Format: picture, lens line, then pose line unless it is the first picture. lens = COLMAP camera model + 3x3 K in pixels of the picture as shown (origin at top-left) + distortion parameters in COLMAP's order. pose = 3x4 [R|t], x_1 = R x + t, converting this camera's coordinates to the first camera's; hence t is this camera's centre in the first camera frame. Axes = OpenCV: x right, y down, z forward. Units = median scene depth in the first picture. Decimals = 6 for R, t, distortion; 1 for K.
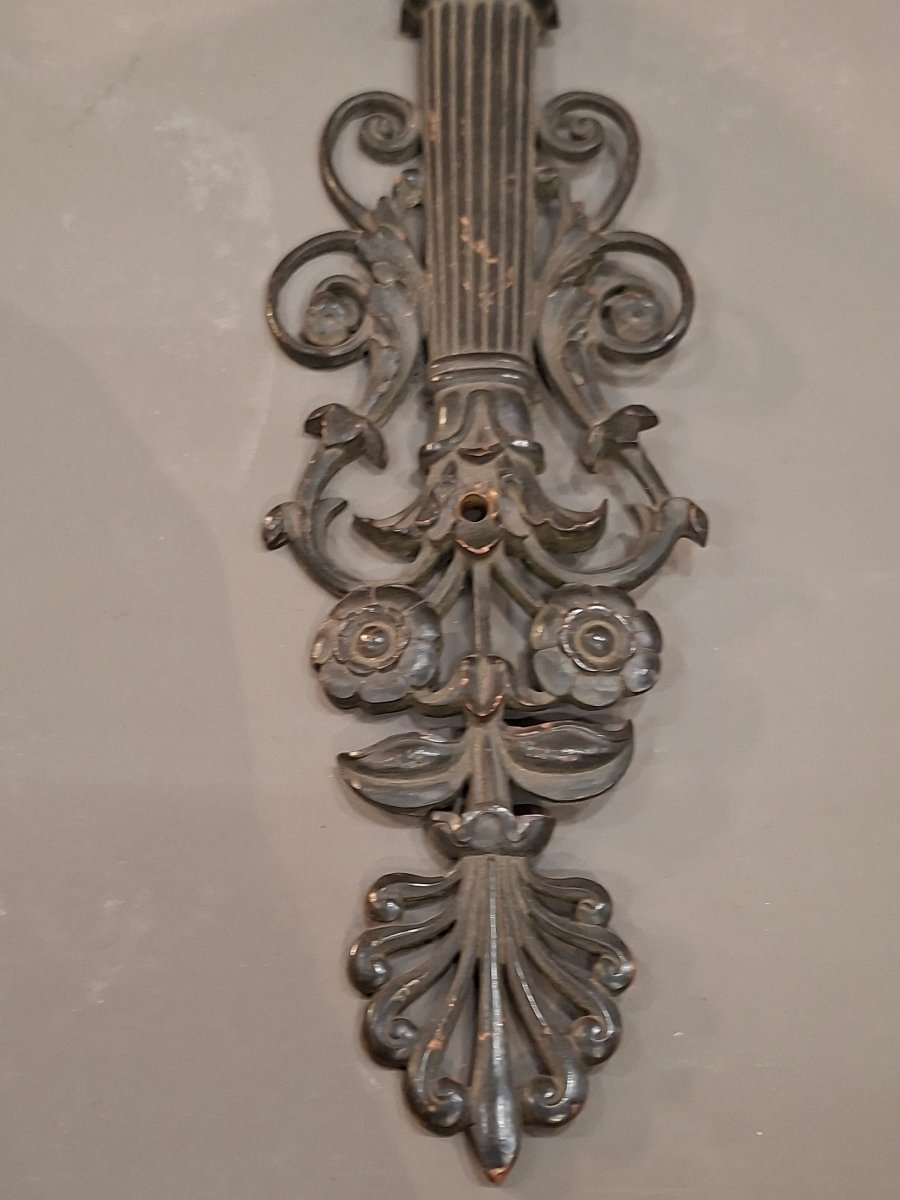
lens RADIAL K [[1824.4, 0, 450.0], [0, 1824.4, 600.0], [0, 0, 1]] dist [0.139263, -0.067193]
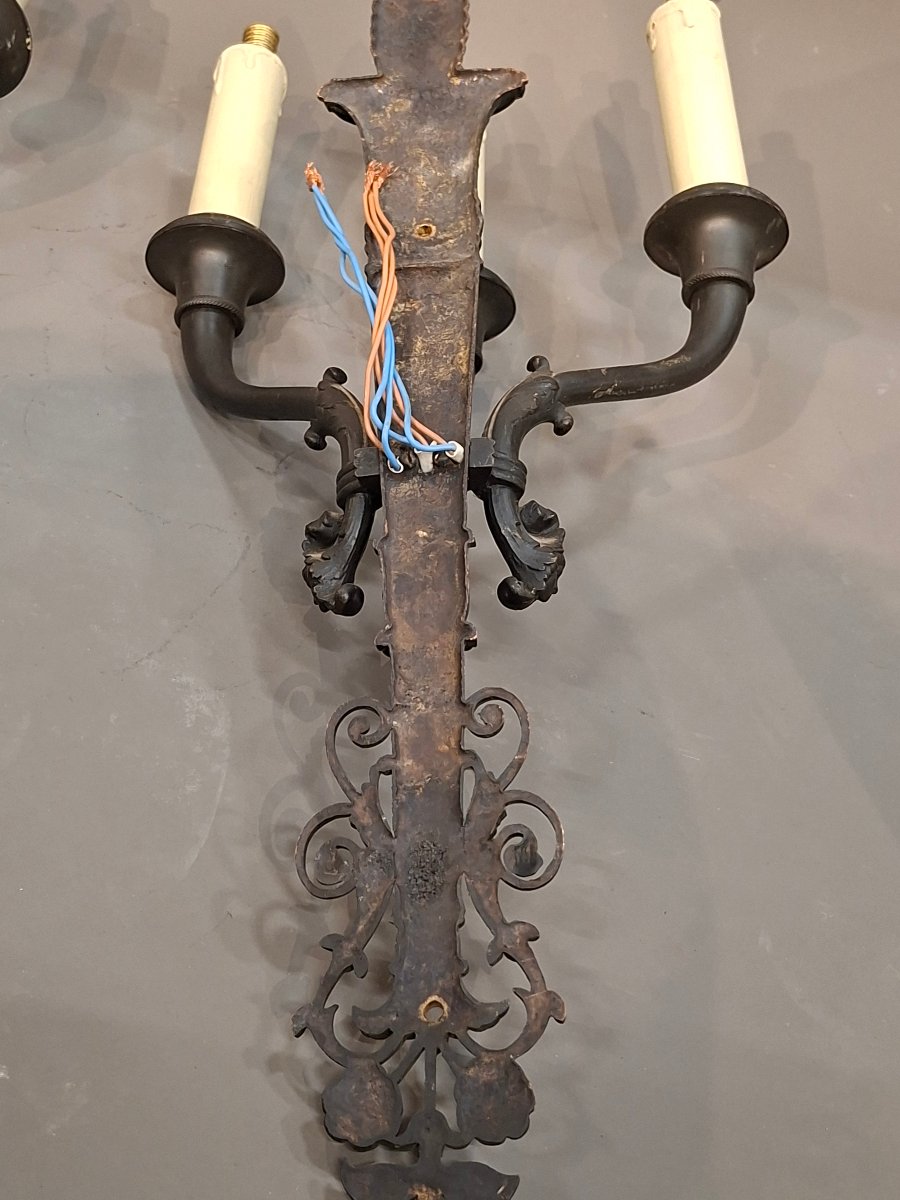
lens RADIAL K [[1824.4, 0, 450.0], [0, 1824.4, 600.0], [0, 0, 1]] dist [0.139263, -0.067193]
pose [[0.996671, 0.041062, -0.070427, 0.136056], [-0.063208, 0.934816, -0.349462, 0.158435], [0.051487, 0.352750, 0.934300, -0.377049]]
